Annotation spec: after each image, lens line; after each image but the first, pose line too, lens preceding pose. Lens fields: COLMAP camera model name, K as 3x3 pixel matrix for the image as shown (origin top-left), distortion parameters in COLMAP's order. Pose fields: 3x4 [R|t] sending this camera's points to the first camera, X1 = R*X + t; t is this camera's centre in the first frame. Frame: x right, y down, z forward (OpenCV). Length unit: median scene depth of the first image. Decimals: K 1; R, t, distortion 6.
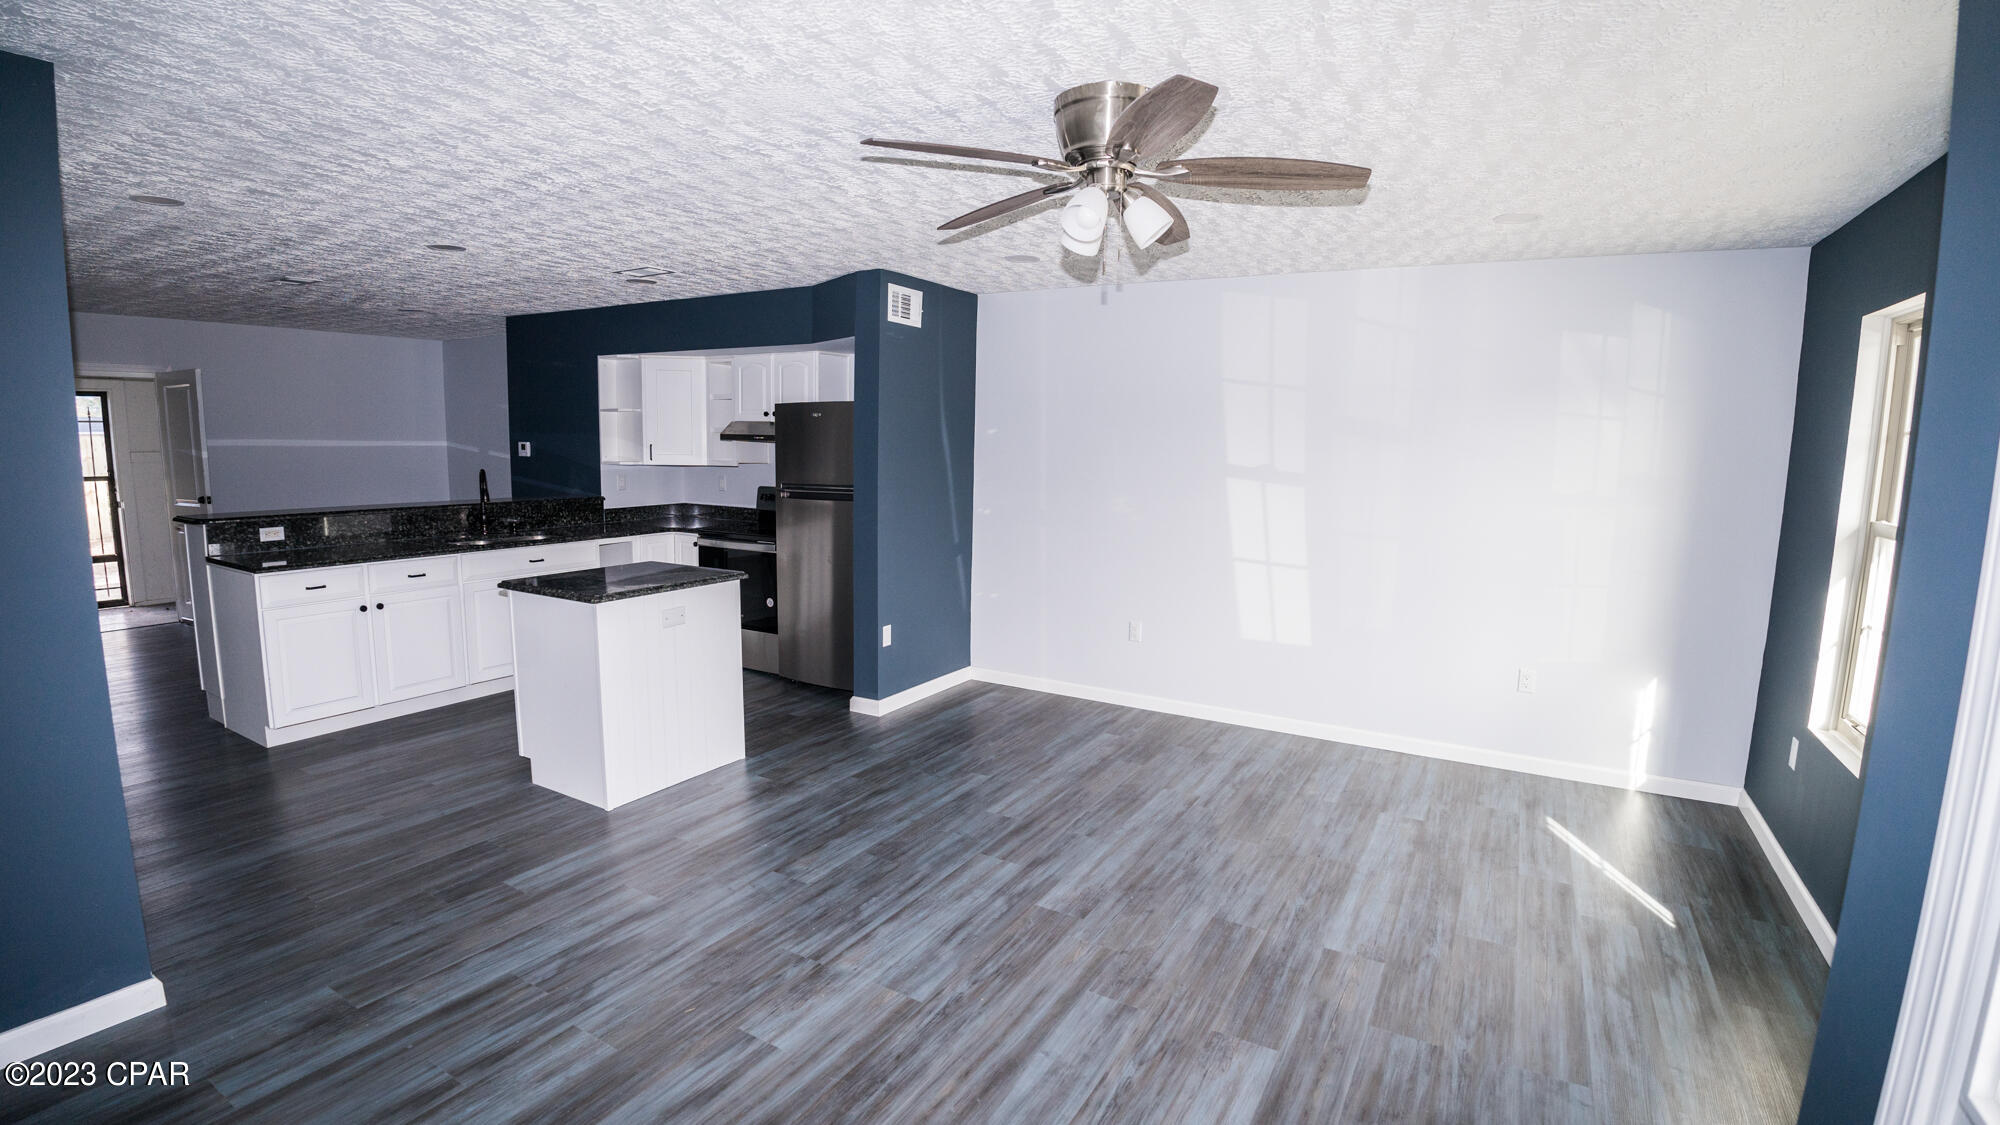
lens RADIAL K [[903.1, 0, 1000.0], [0, 903.1, 562.5], [0, 0, 1]] dist [-0.059436, -0.000156]
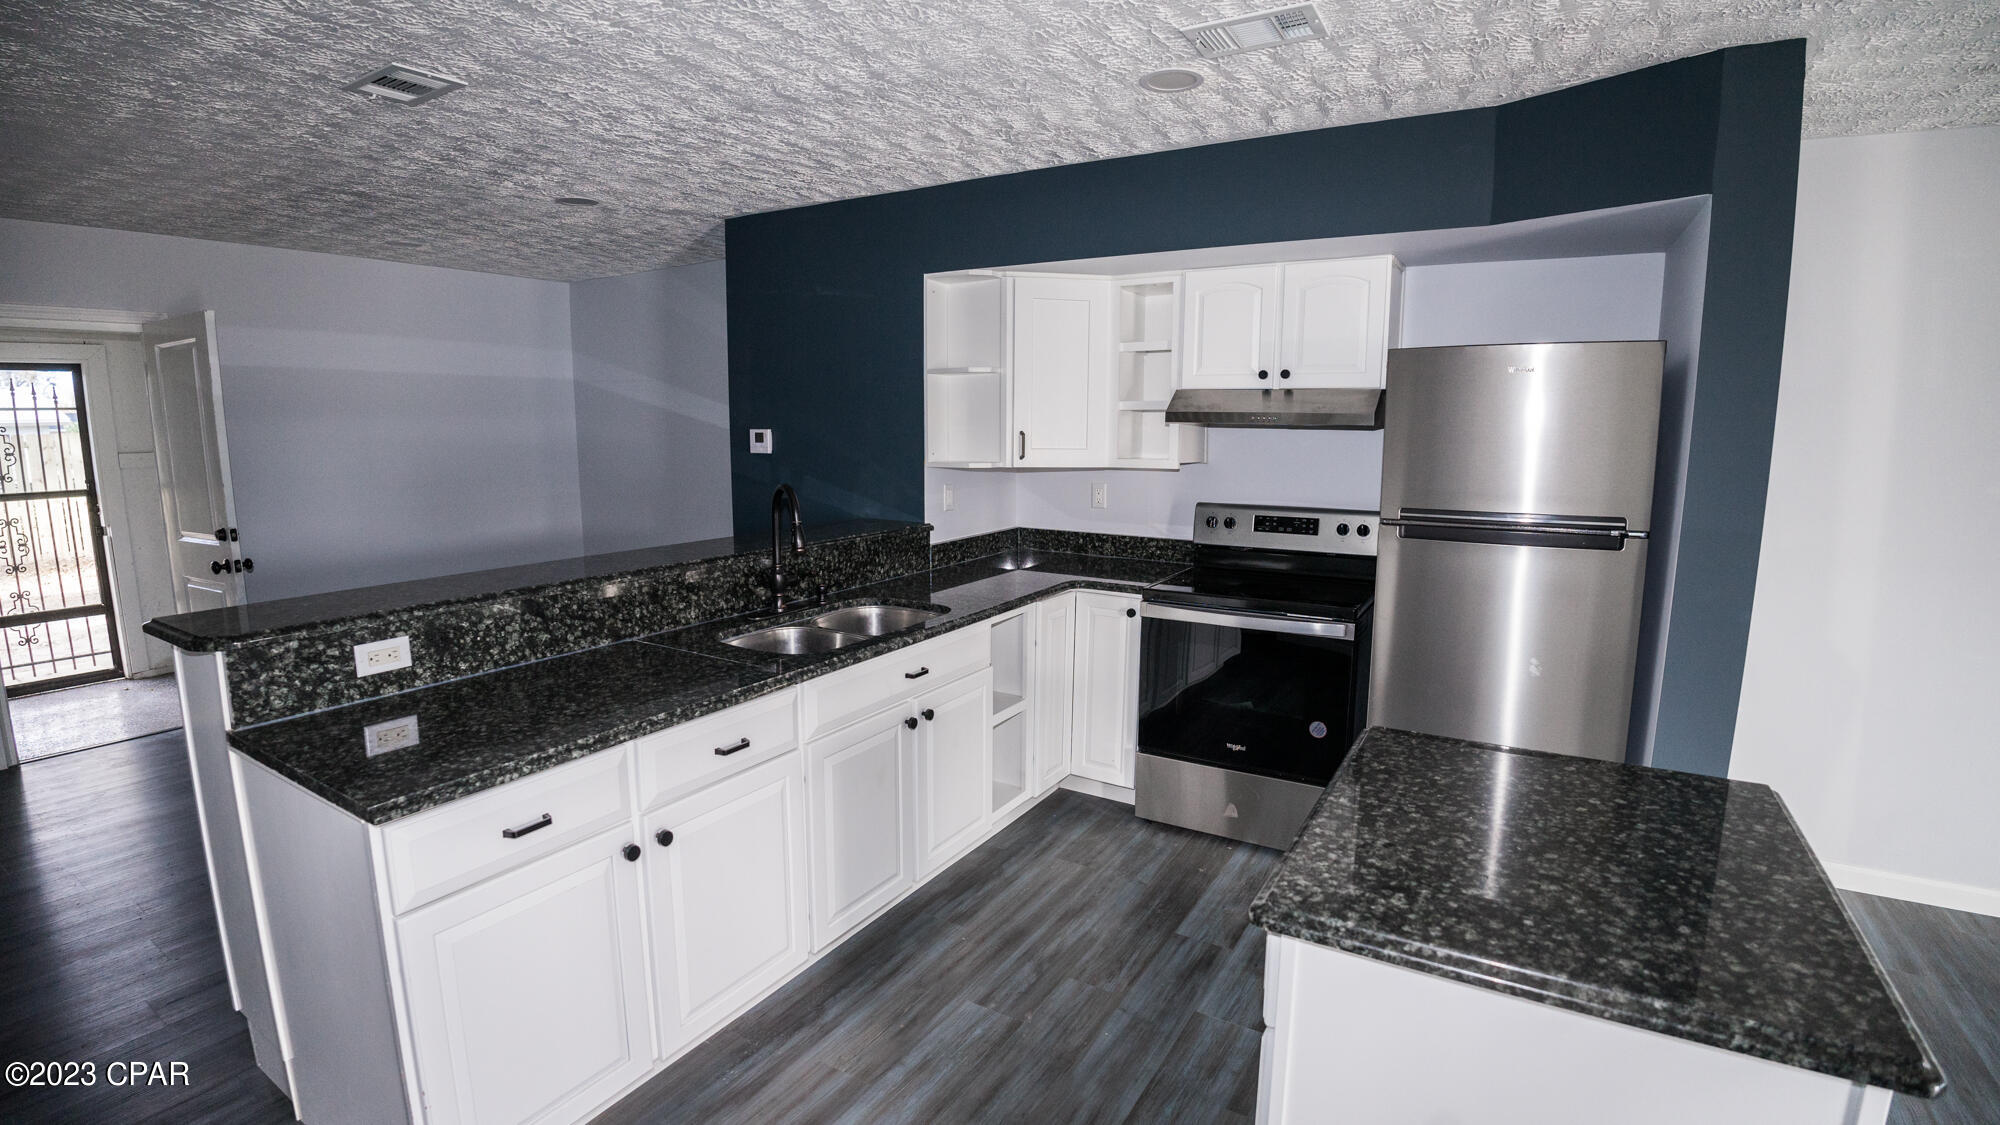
lens RADIAL K [[903.1, 0, 1000.0], [0, 903.1, 562.5], [0, 0, 1]] dist [-0.059436, -0.000156]
pose [[0.999693, -0.011479, -0.021952, -0.752338], [0.011910, 0.999736, 0.019635, -0.116496], [0.021720, -0.019890, 0.999566, 0.823418]]
